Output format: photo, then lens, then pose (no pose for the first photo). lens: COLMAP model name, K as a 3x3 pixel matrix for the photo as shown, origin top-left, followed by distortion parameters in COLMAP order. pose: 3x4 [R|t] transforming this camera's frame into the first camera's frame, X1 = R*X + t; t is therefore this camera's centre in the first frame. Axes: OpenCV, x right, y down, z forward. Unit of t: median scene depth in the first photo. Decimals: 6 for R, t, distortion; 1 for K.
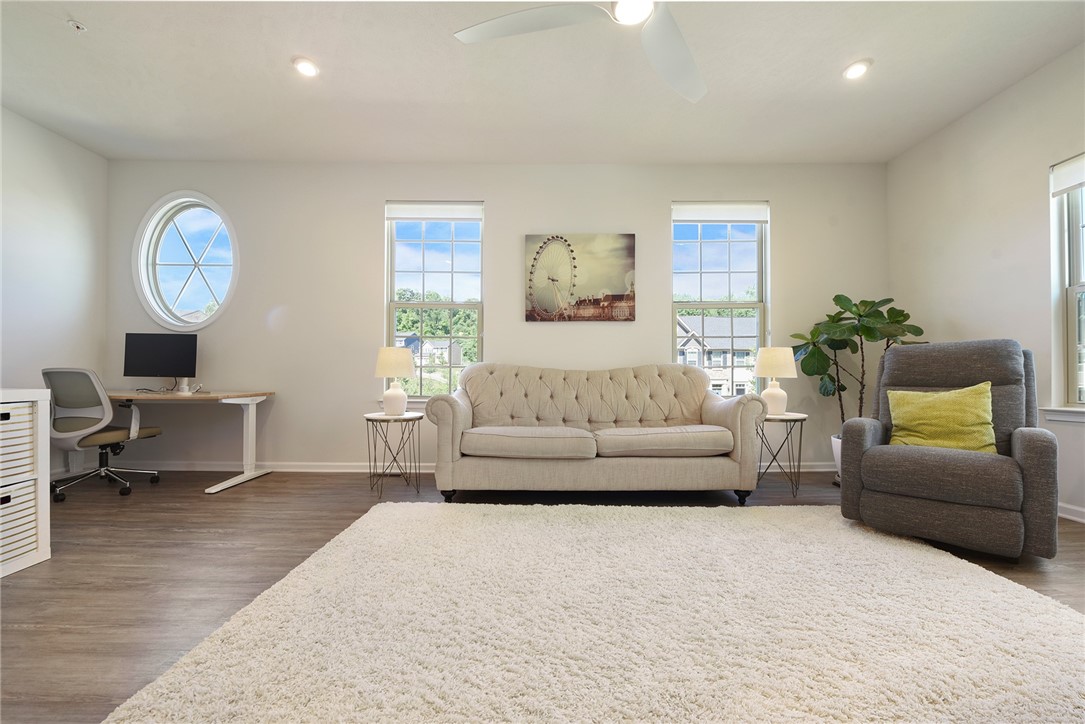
lens RADIAL K [[441.4, 0, 545.3], [0, 441.4, 372.0], [0, 0, 1]] dist [-0.000671, -0.002990]
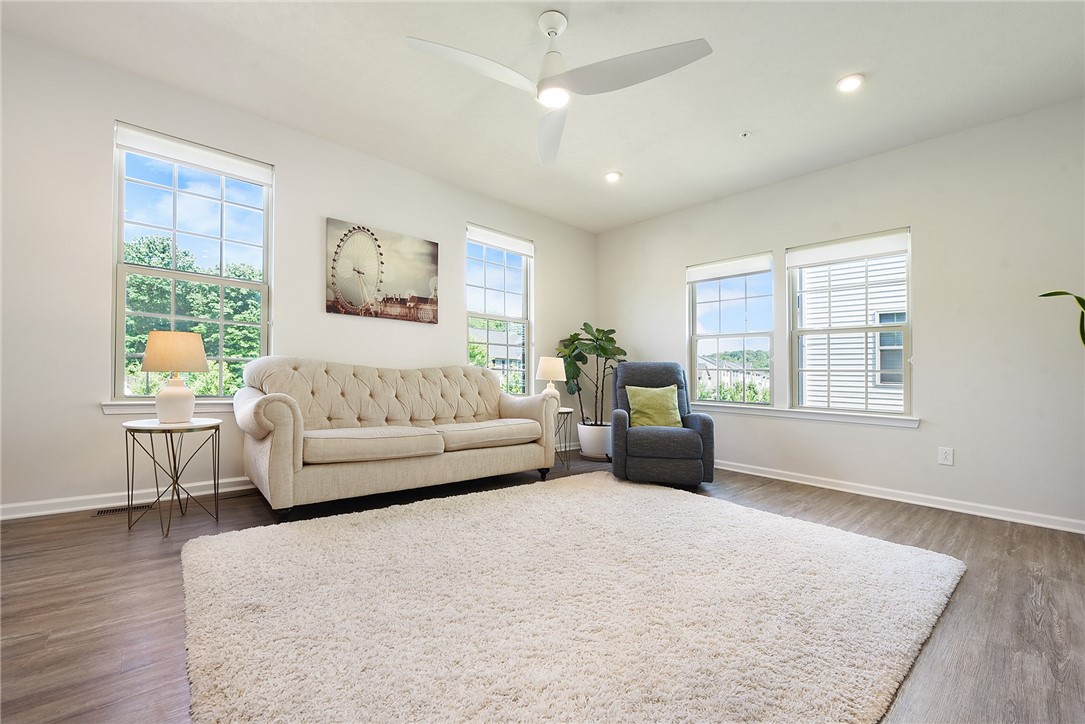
lens RADIAL K [[441.4, 0, 550.0], [0, 441.4, 356.7], [0, 0, 1]] dist [-0.000671, -0.002990]
pose [[0.742064, 0.054842, 0.668082, -0.370062], [-0.039301, 0.998493, -0.038313, -0.008320], [-0.669176, 0.002174, 0.743100, 0.023382]]
